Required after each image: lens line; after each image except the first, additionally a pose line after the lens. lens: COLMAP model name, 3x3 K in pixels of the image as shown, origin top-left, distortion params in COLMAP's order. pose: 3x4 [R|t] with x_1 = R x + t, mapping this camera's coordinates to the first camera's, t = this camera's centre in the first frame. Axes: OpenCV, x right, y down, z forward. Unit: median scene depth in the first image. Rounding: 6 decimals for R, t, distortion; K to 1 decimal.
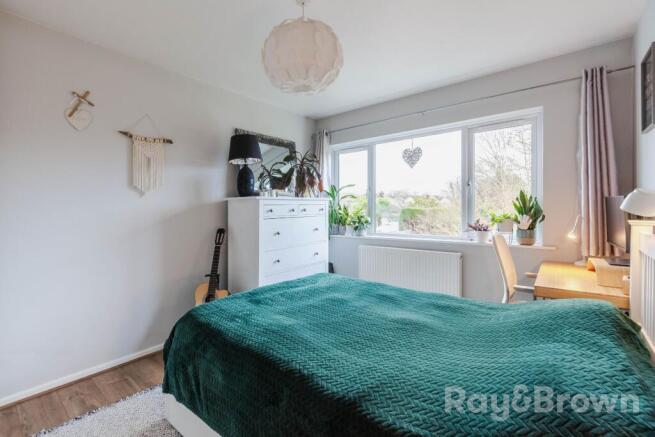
lens RADIAL K [[291.9, 0, 326.7], [0, 291.9, 204.3], [0, 0, 1]] dist [-0.000790, -0.000328]
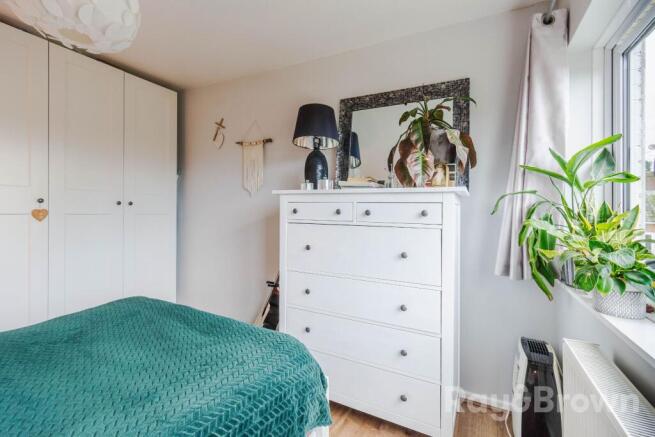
lens RADIAL K [[291.9, 0, 326.7], [0, 291.9, 204.3], [0, 0, 1]] dist [-0.000790, -0.000328]
pose [[0.191304, -0.000524, -0.981531, 0.528979], [-0.003480, 0.999993, -0.001212, 0.007909], [0.981525, 0.003647, 0.191301, 1.076315]]
